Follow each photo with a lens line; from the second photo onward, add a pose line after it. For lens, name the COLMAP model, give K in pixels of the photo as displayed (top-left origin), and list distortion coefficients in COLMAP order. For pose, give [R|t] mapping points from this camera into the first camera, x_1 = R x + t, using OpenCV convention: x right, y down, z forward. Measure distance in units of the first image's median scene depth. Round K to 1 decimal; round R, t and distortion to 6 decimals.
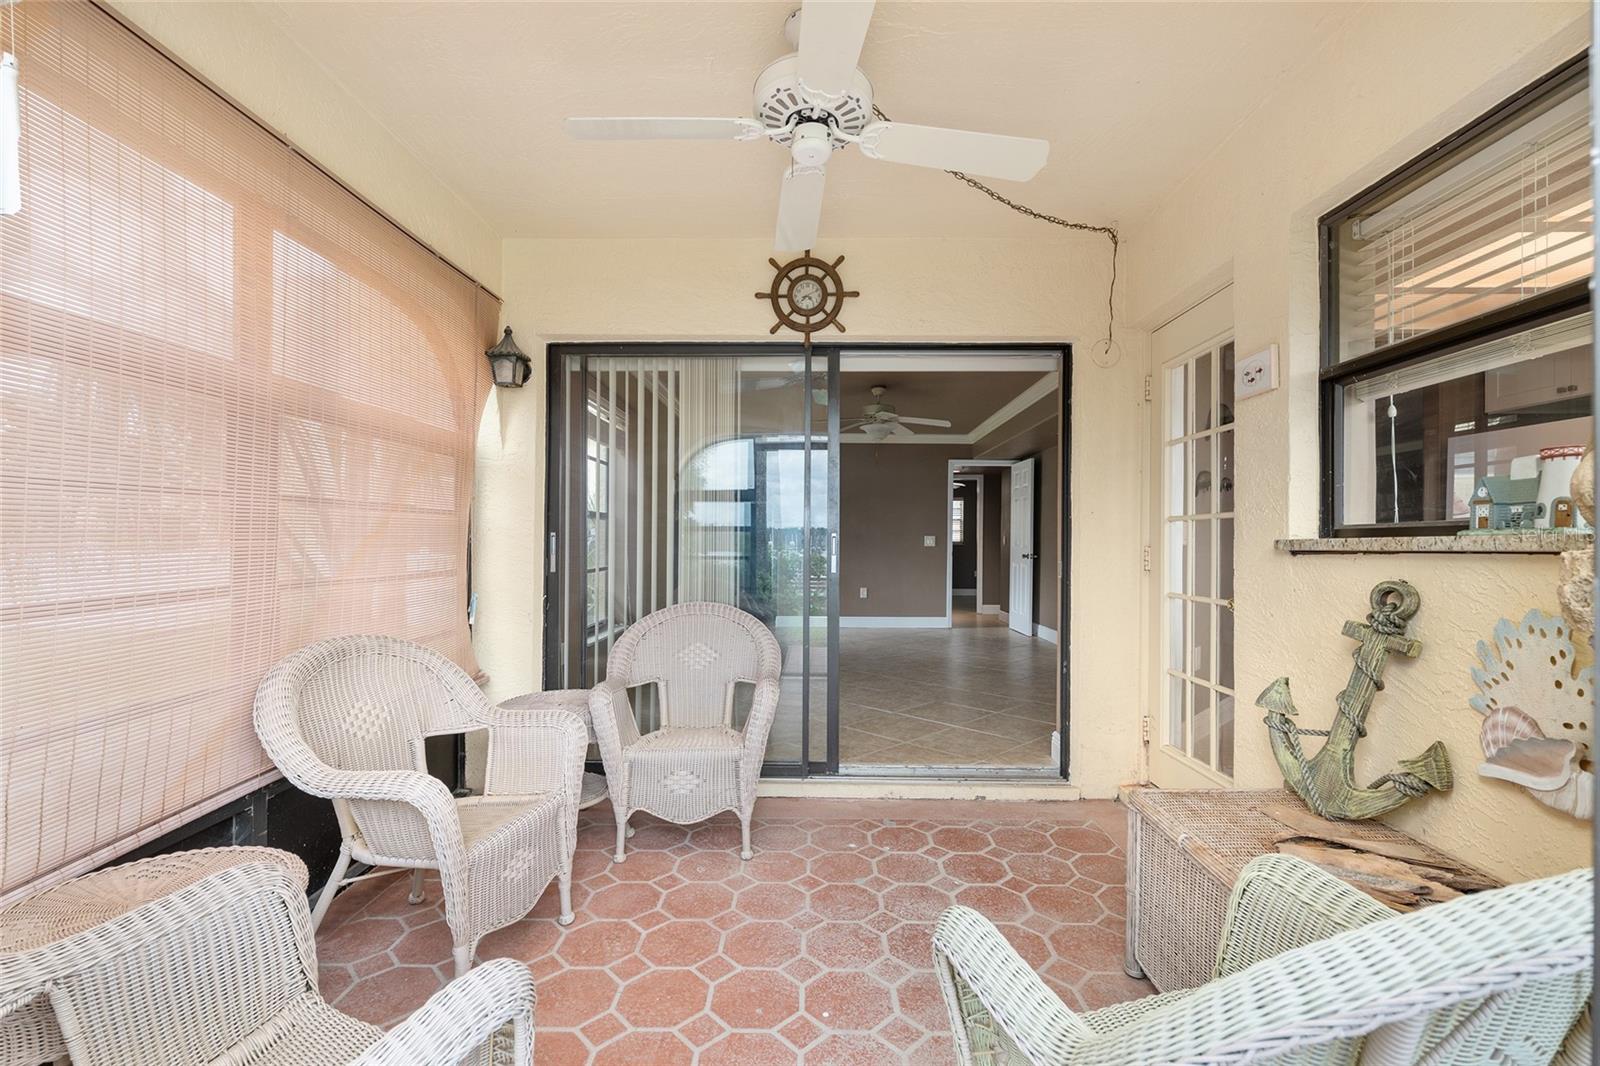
lens RADIAL K [[700.4, 0, 800.0], [0, 700.4, 533.0], [0, 0, 1]] dist [0.000647, -0.000125]
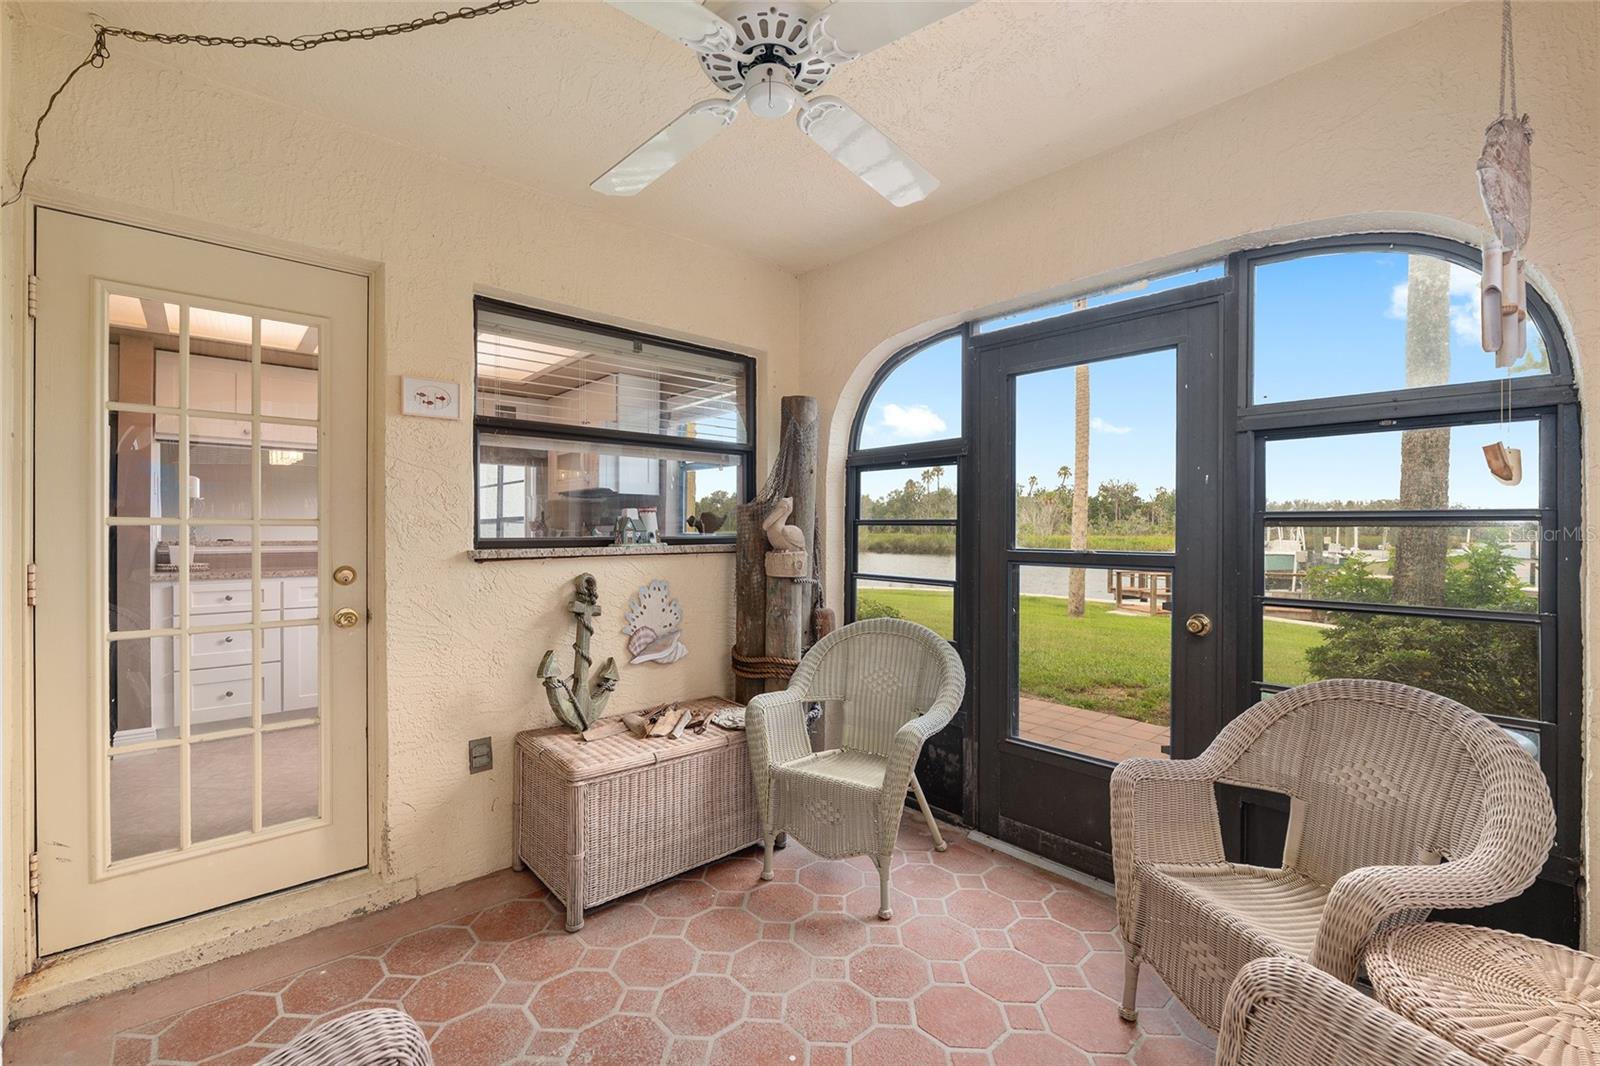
lens RADIAL K [[659.1, 0, 797.9], [0, 659.1, 536.2], [0, 0, 1]] dist [-0.009764, 0.000077]
pose [[-0.672090, -0.016262, 0.740291, -0.711831], [-0.018659, 0.999813, 0.005023, -0.041551], [-0.740235, -0.010437, -0.672267, 1.832298]]
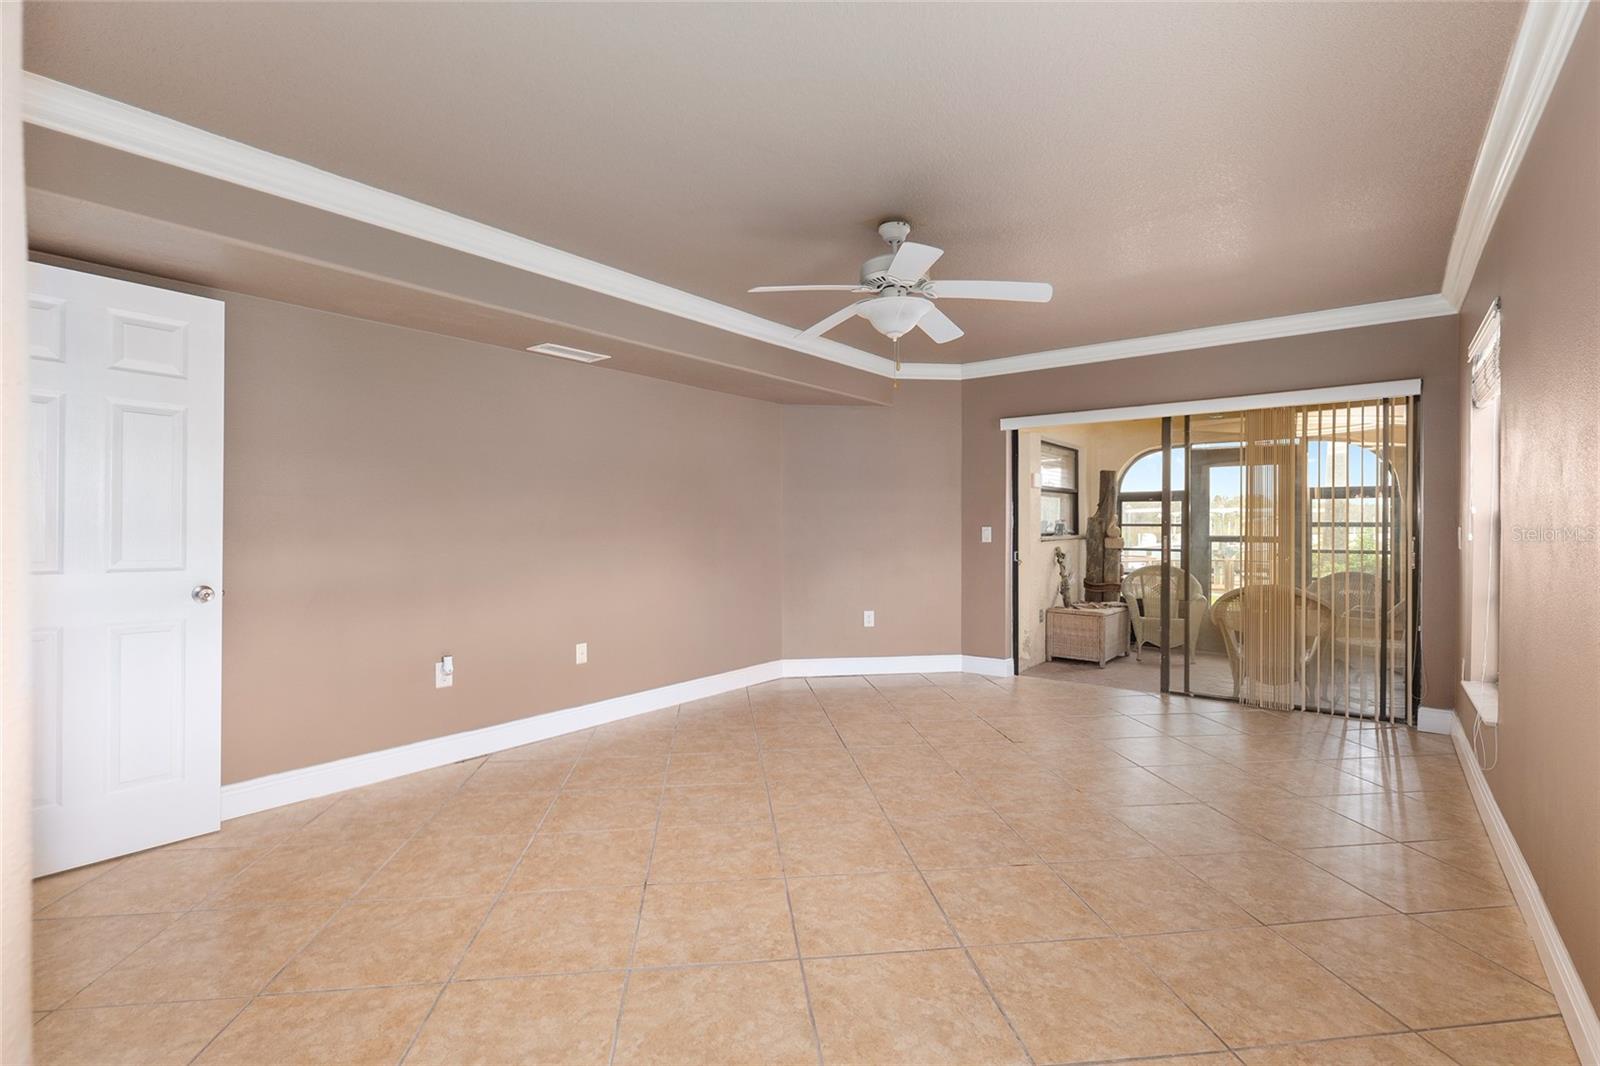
lens RADIAL K [[749.0, 0, 796.9], [0, 749.0, 536.3], [0, 0, 1]] dist [0.000188, -0.000448]
pose [[-0.802383, -0.004609, 0.596792, -0.601305], [-0.007980, 0.999964, -0.003006, 0.030484], [-0.596756, -0.007174, -0.802391, 5.662654]]
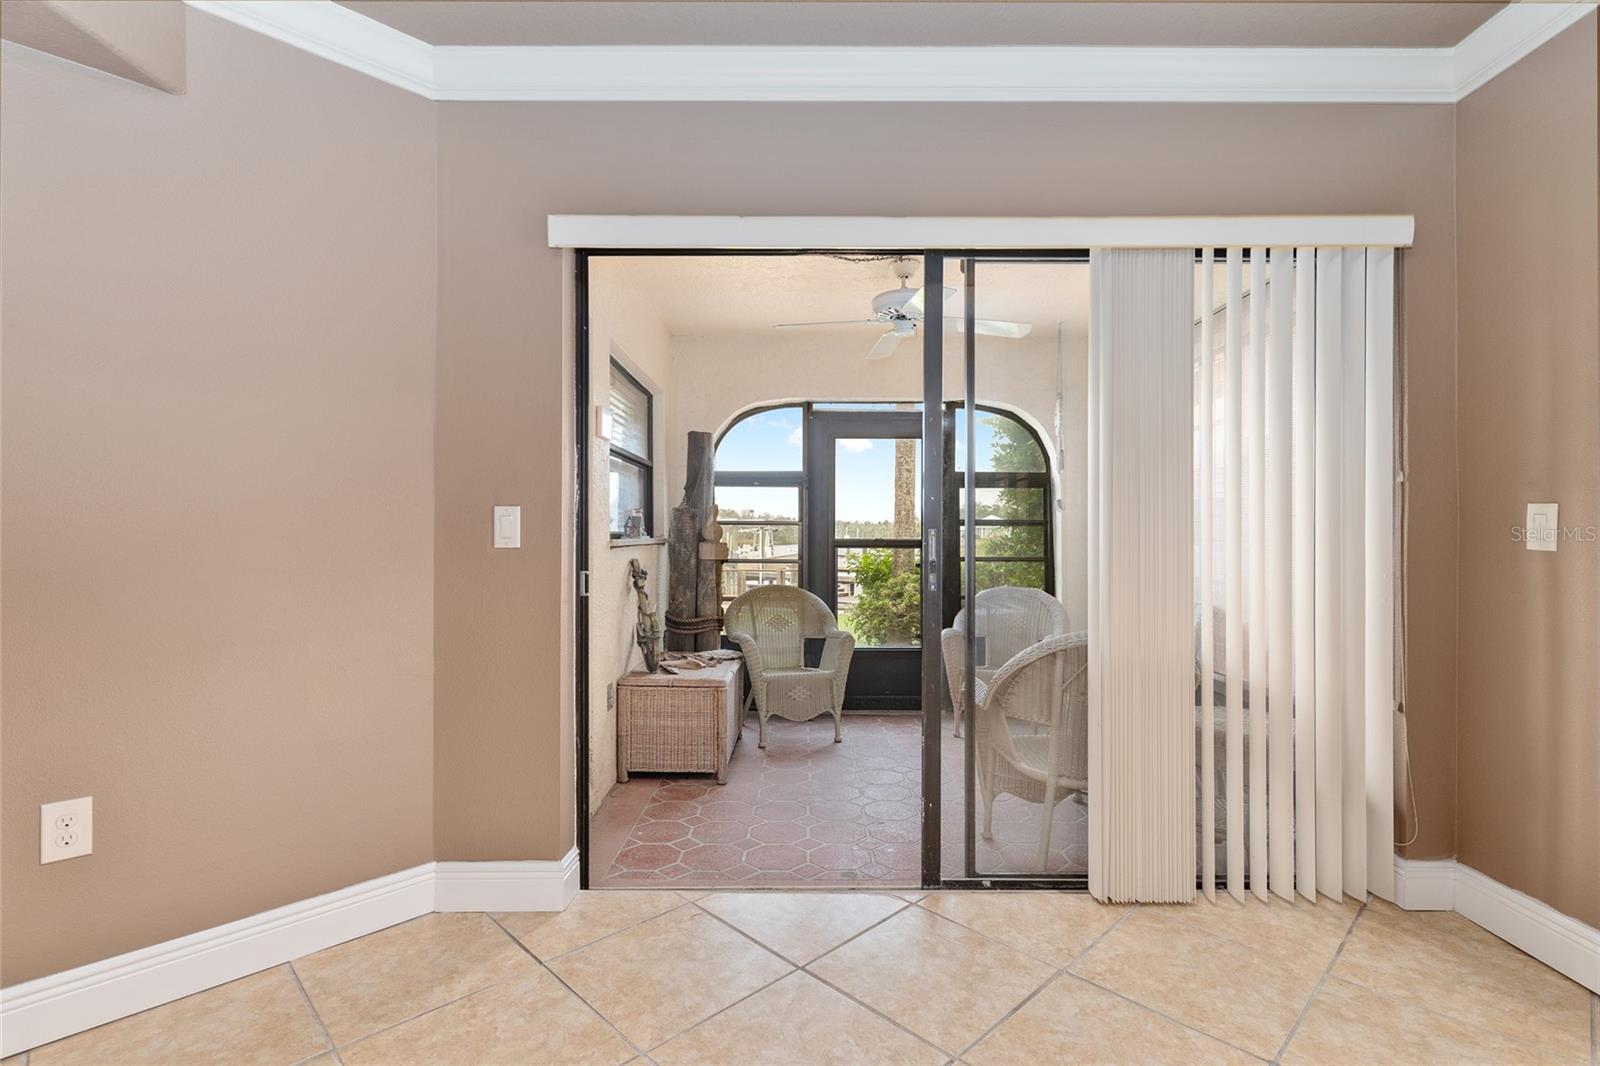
lens RADIAL K [[767.2, 0, 800.0], [0, 767.2, 533.0], [0, 0, 1]] dist [-0.001291, -0.000029]
pose [[-0.999976, 0.000471, -0.006936, 0.302890], [0.000653, 0.999655, -0.026250, 0.051322], [0.006922, -0.026254, -0.999631, 3.602293]]
